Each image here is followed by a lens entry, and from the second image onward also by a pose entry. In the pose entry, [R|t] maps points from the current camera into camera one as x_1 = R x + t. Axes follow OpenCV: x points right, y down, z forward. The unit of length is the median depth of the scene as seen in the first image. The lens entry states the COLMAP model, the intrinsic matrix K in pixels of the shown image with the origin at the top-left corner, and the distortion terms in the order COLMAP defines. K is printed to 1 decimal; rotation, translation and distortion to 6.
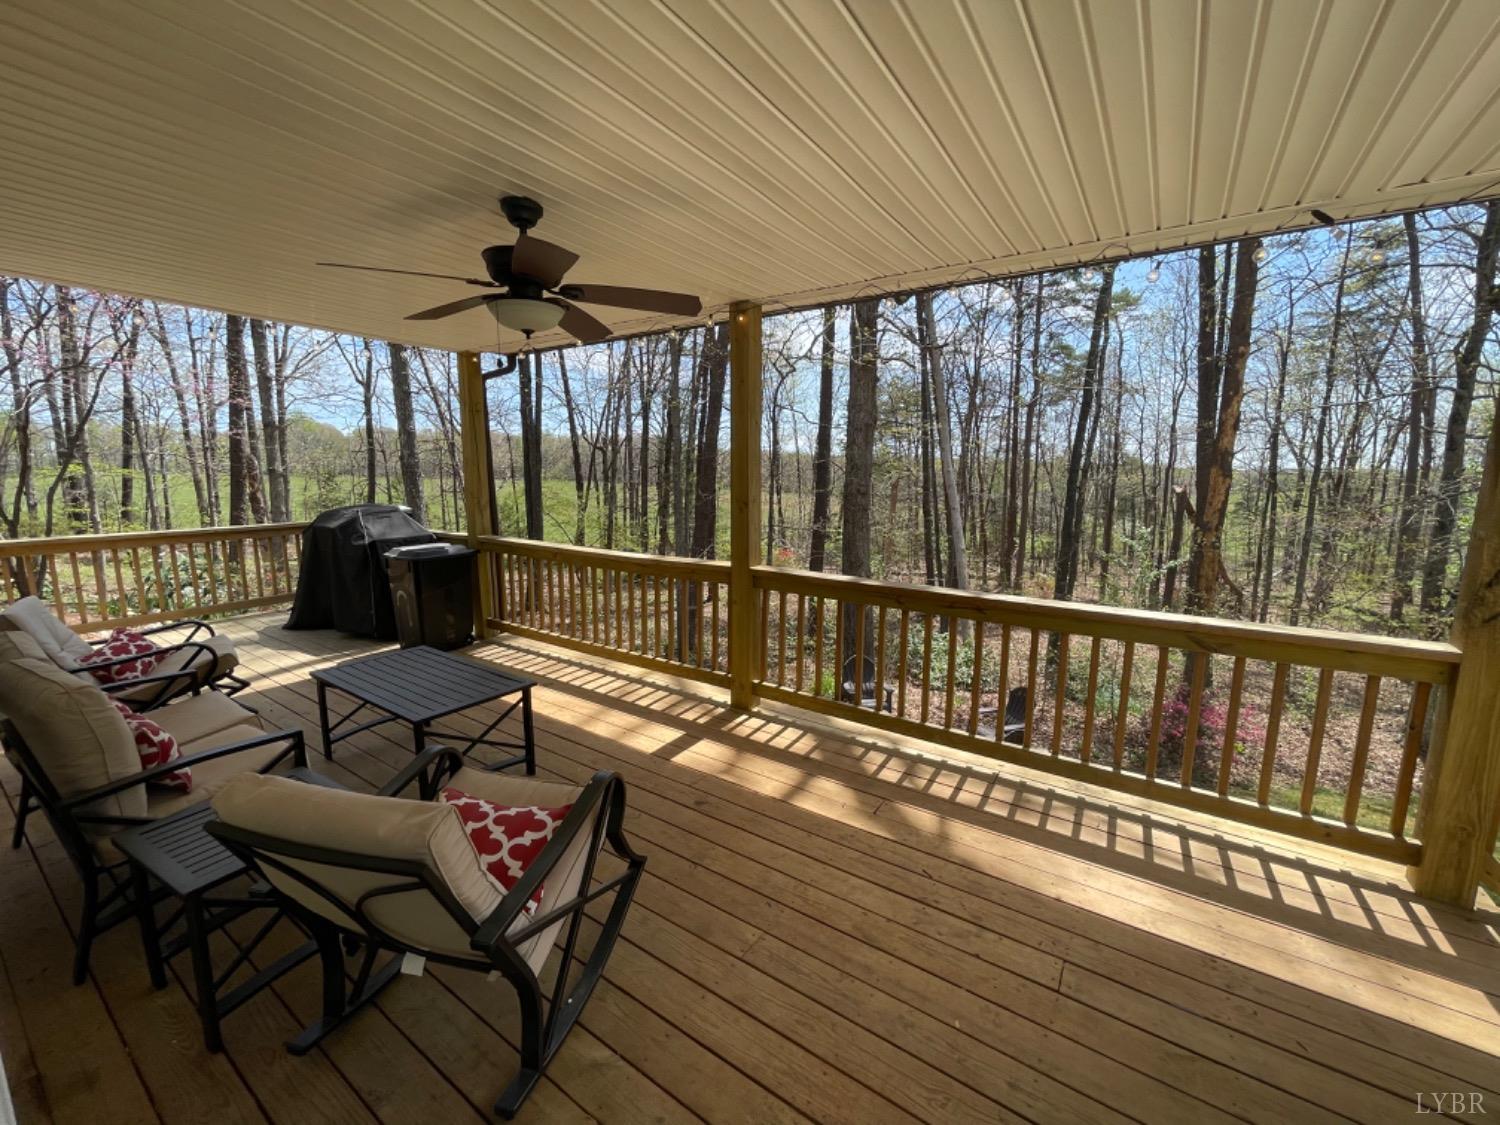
lens RADIAL K [[608.7, 0, 745.3], [0, 608.7, 566.9], [0, 0, 1]] dist [0.000820, 0.000261]
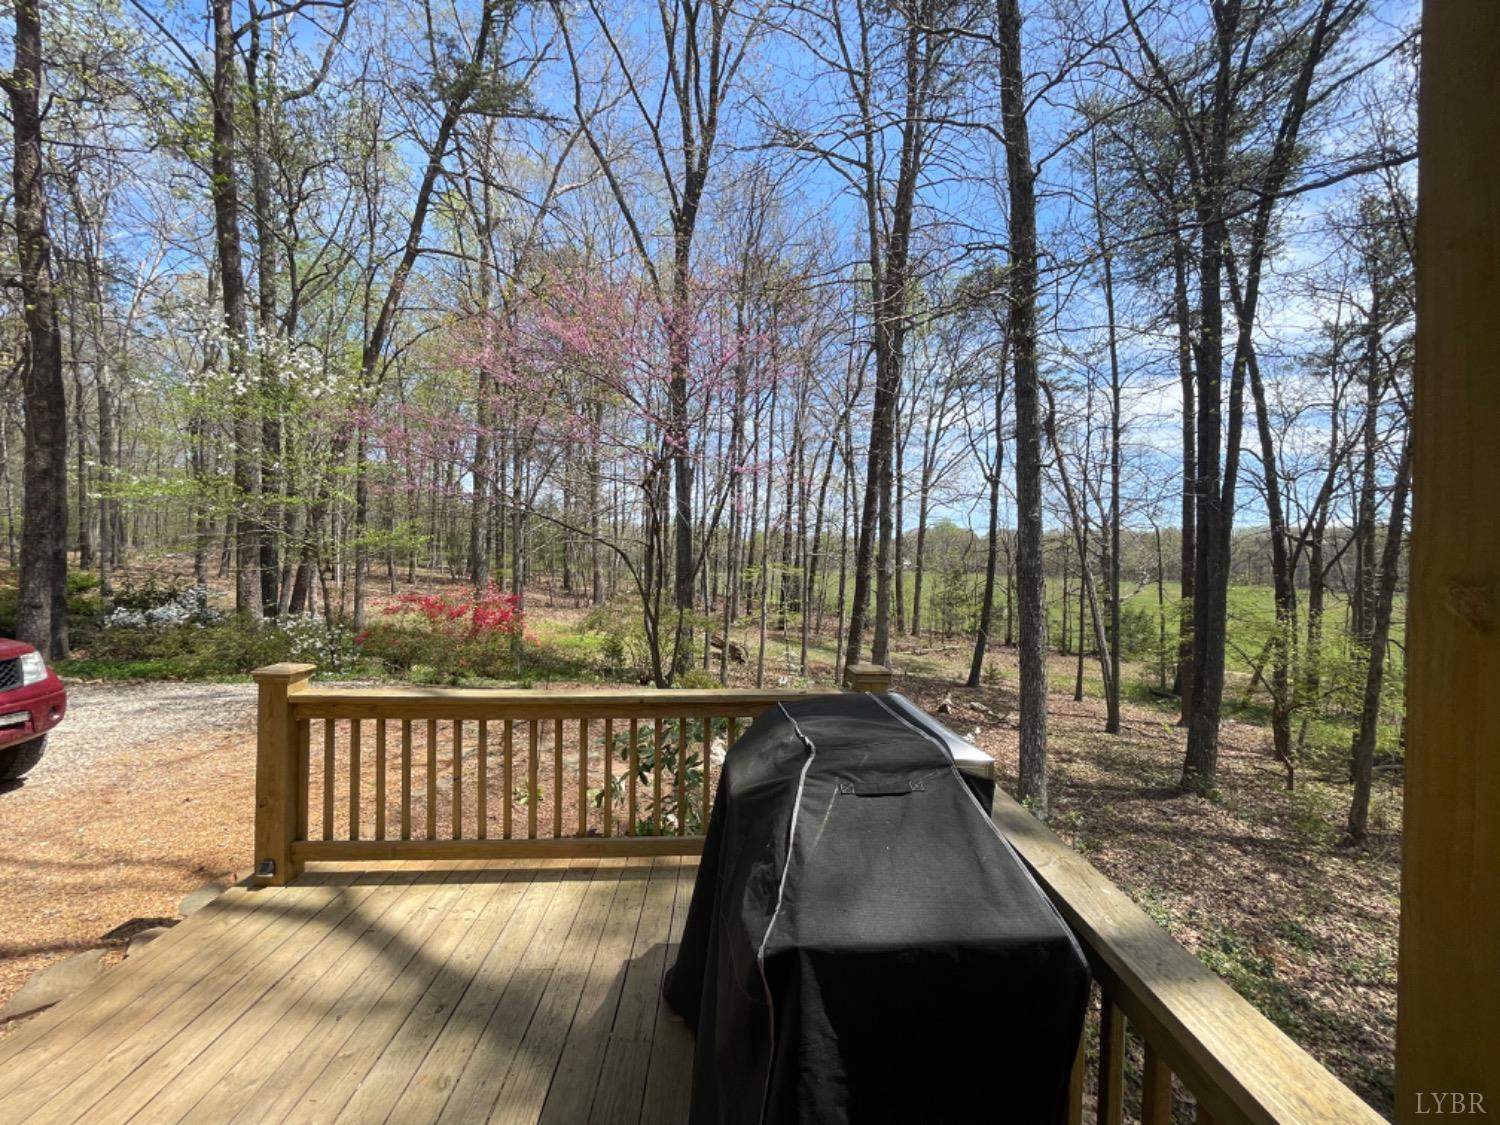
lens RADIAL K [[608.7, 0, 745.3], [0, 608.7, 566.9], [0, 0, 1]] dist [0.000820, 0.000261]
pose [[0.589008, 0.008207, -0.808085, -0.083817], [-0.139604, 0.985948, -0.091743, -0.027333], [0.795977, 0.166850, 0.581877, 0.158107]]
